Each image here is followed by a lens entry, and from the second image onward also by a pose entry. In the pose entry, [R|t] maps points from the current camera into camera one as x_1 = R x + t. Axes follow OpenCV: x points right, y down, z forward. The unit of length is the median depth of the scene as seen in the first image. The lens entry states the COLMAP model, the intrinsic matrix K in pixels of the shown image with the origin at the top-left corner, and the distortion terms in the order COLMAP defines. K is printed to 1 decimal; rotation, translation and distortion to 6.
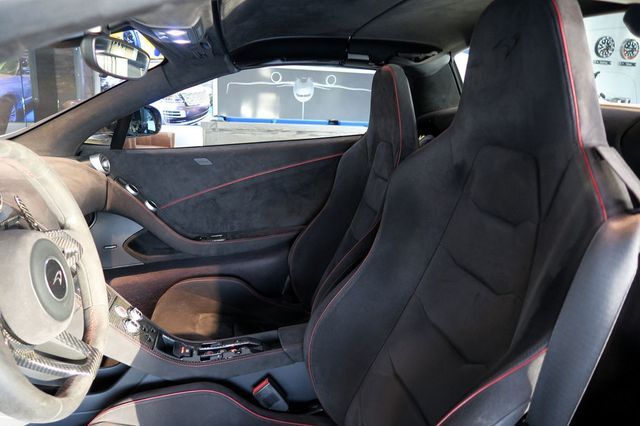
lens RADIAL K [[445.1, 0, 320.9], [0, 445.1, 213.8], [0, 0, 1]] dist [-0.026676, 0.009196]
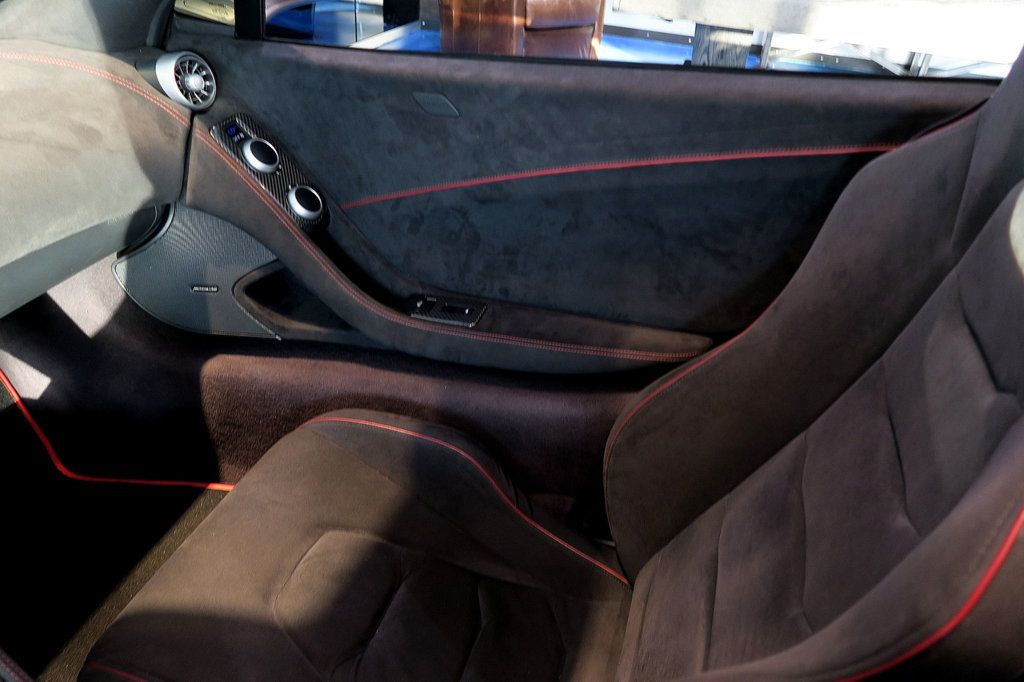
lens RADIAL K [[712.1, 0, 517.5], [0, 712.1, 334.2], [0, 0, 1]] dist [-0.026676, 0.009196]
pose [[0.874612, 0.284261, -0.392746, 0.061305], [-0.152876, 0.930452, 0.333000, -0.149060], [0.460090, -0.231204, 0.857241, 0.526205]]
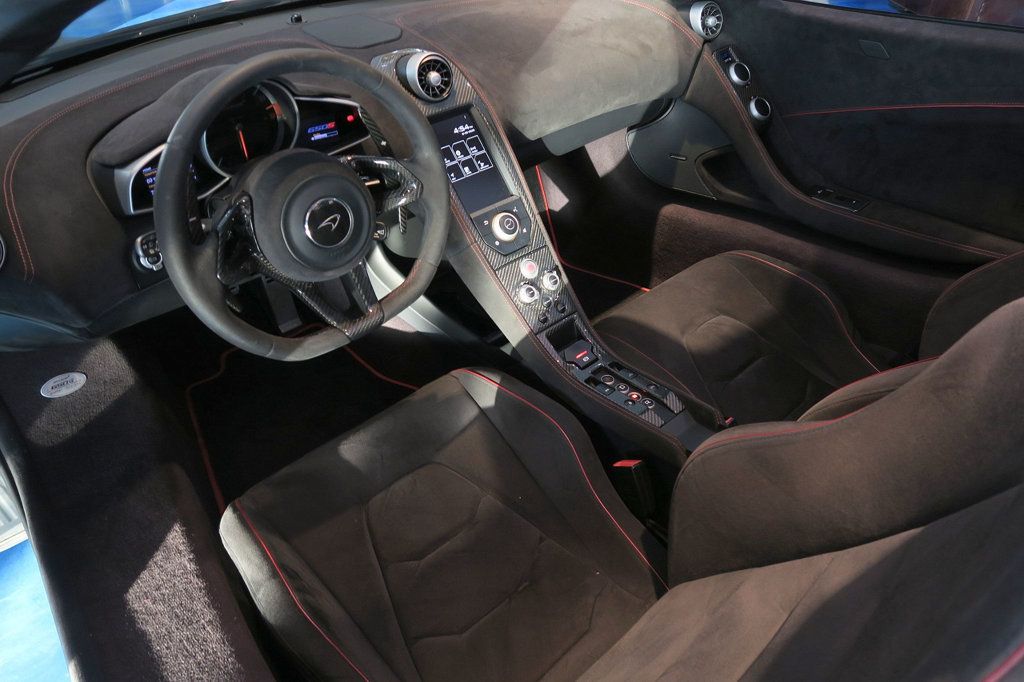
lens RADIAL K [[712.1, 0, 505.6], [0, 712.1, 341.0], [0, 0, 1]] dist [-0.026676, 0.009196]
pose [[0.488544, 0.514585, -0.704647, 0.268869], [-0.179658, 0.849602, 0.495882, -0.162216], [0.853843, -0.115664, 0.507517, 0.209805]]
